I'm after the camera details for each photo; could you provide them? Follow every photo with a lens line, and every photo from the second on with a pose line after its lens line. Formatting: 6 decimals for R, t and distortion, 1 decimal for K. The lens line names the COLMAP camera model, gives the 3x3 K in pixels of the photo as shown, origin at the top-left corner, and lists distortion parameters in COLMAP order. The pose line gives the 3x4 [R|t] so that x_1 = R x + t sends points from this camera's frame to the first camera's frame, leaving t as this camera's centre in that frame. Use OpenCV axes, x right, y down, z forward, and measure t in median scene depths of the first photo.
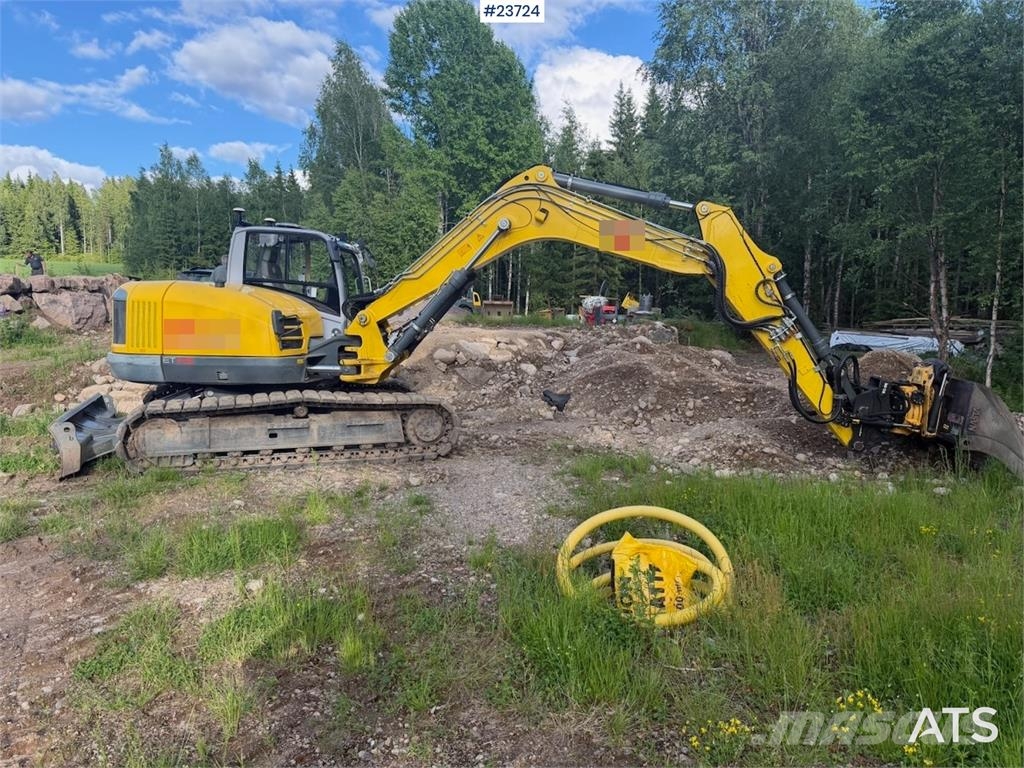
lens RADIAL K [[730.8, 0, 527.5], [0, 730.8, 385.9], [0, 0, 1]] dist [0.054093, -0.061816]
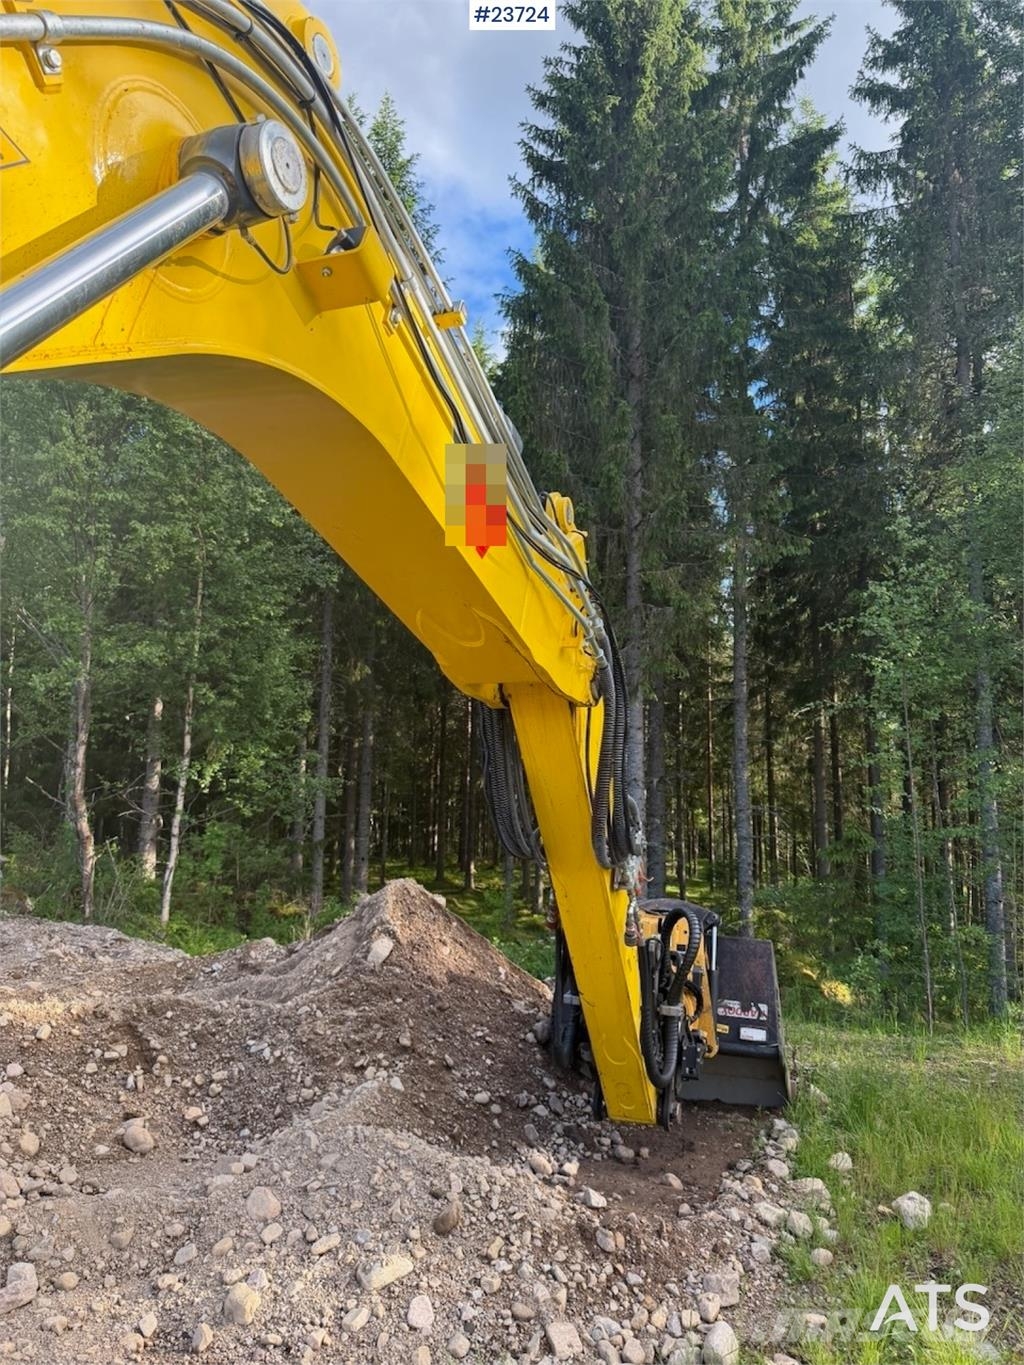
lens RADIAL K [[955.9, 0, 511.6], [0, 955.9, 691.8], [0, 0, 1]] dist [0.038491, -0.057531]
pose [[0.230497, 0.111060, 0.966714, -0.160176], [0.076522, 0.988320, -0.131788, -0.097970], [-0.970060, 0.104352, 0.219306, 0.887973]]
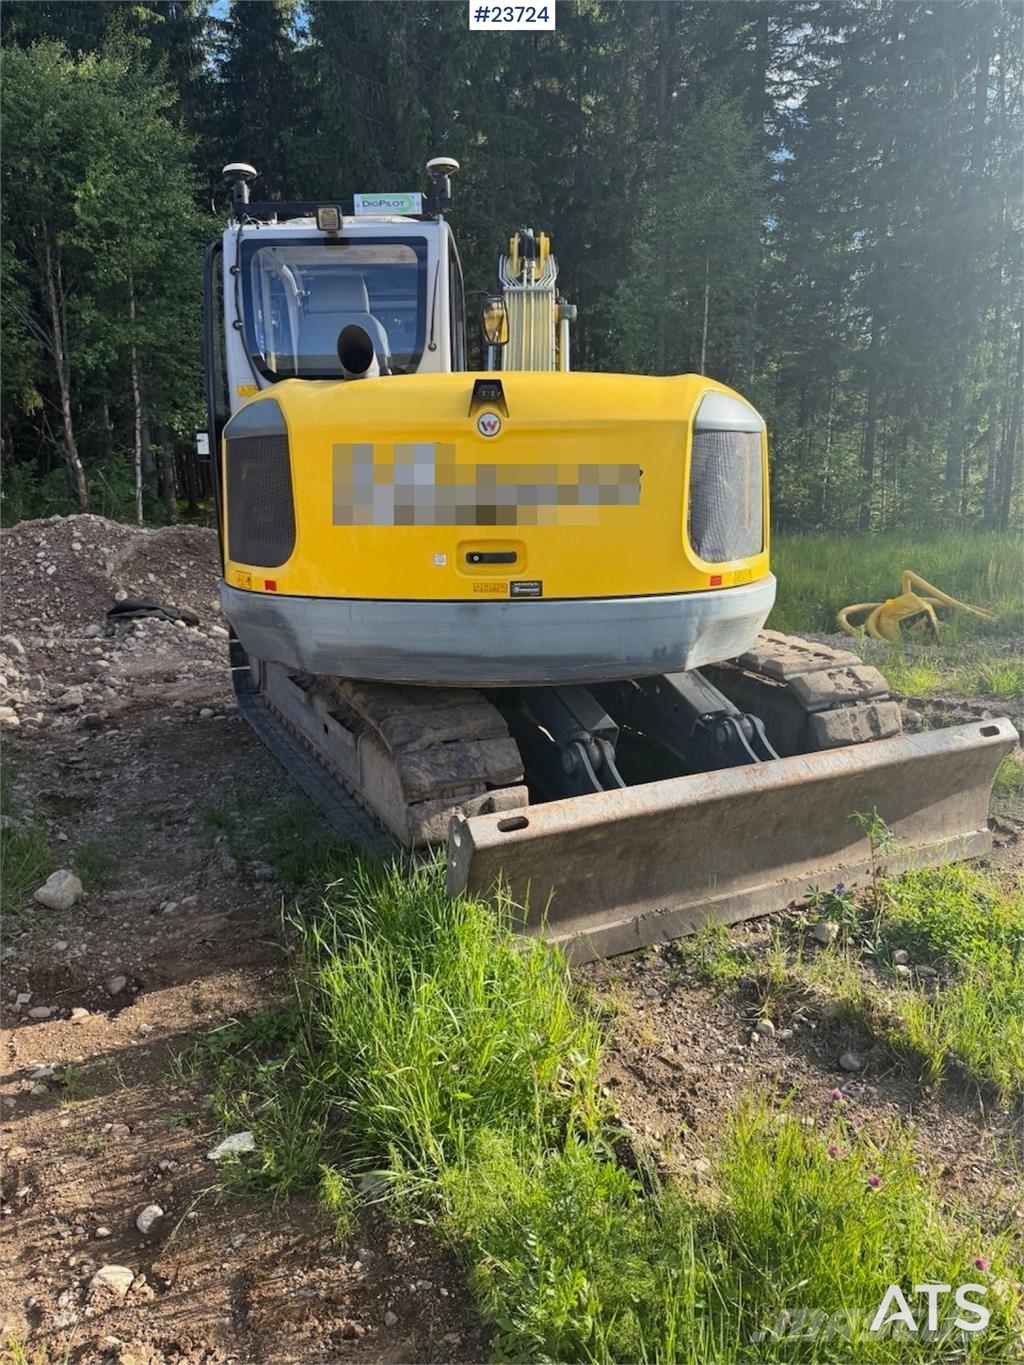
lens RADIAL K [[964.3, 0, 505.7], [0, 964.3, 677.0], [0, 0, 1]] dist [0.078446, -0.105638]
pose [[-0.089759, -0.253801, 0.963083, -0.967898], [0.115461, 0.957814, 0.263174, -0.134080], [-0.989248, 0.134820, -0.056668, 1.112624]]
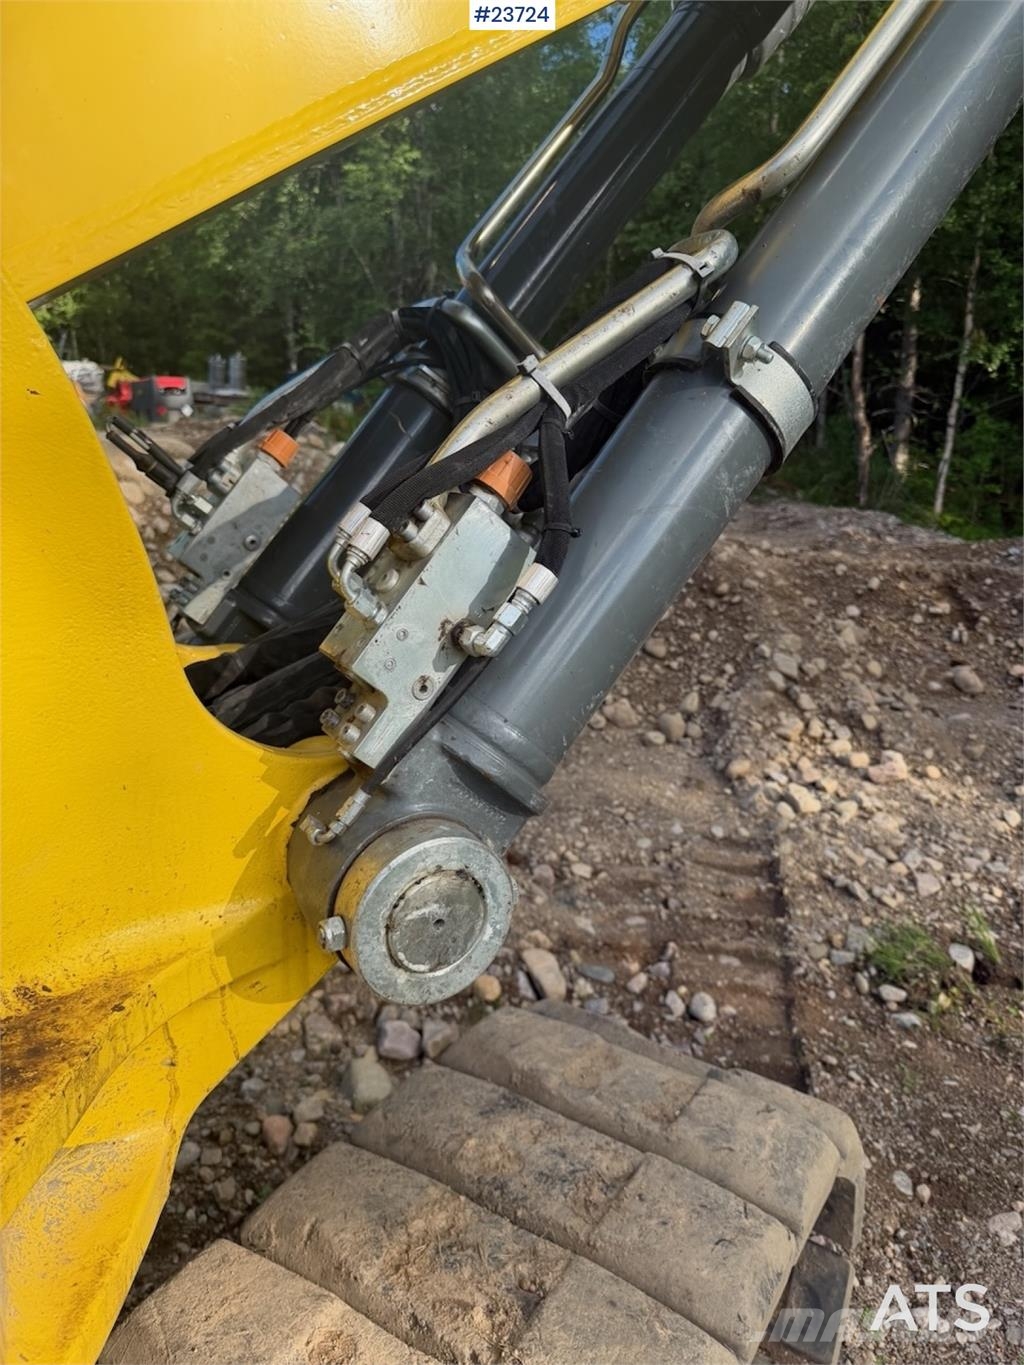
lens RADIAL K [[955.9, 0, 511.6], [0, 955.9, 691.8], [0, 0, 1]] dist [0.038491, -0.057531]
pose [[0.807663, -0.179423, 0.561683, -0.211259], [0.072602, 0.975591, 0.207245, -0.073452], [-0.585158, -0.126605, 0.800975, 0.928433]]
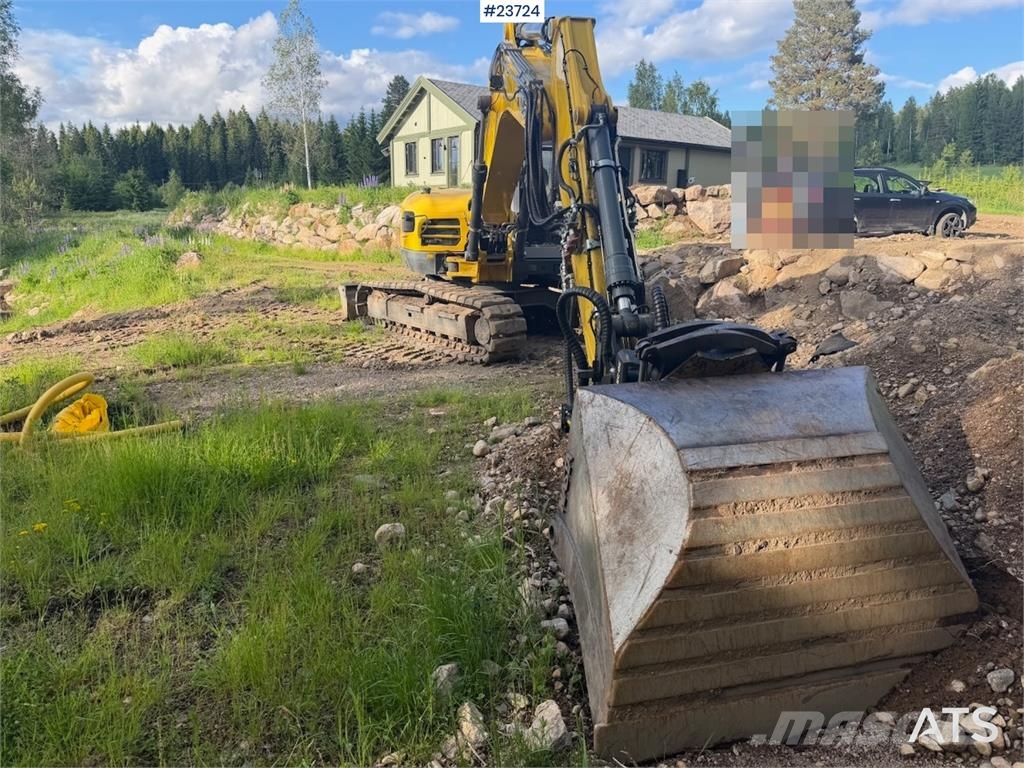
lens RADIAL K [[728.7, 0, 505.3], [0, 728.7, 379.4], [0, 0, 1]] dist [0.050408, -0.066919]
pose [[0.255833, 0.203003, -0.945166, 0.813584], [-0.095861, 0.978212, 0.184153, -0.063112], [0.961956, 0.043493, 0.269719, 0.768547]]
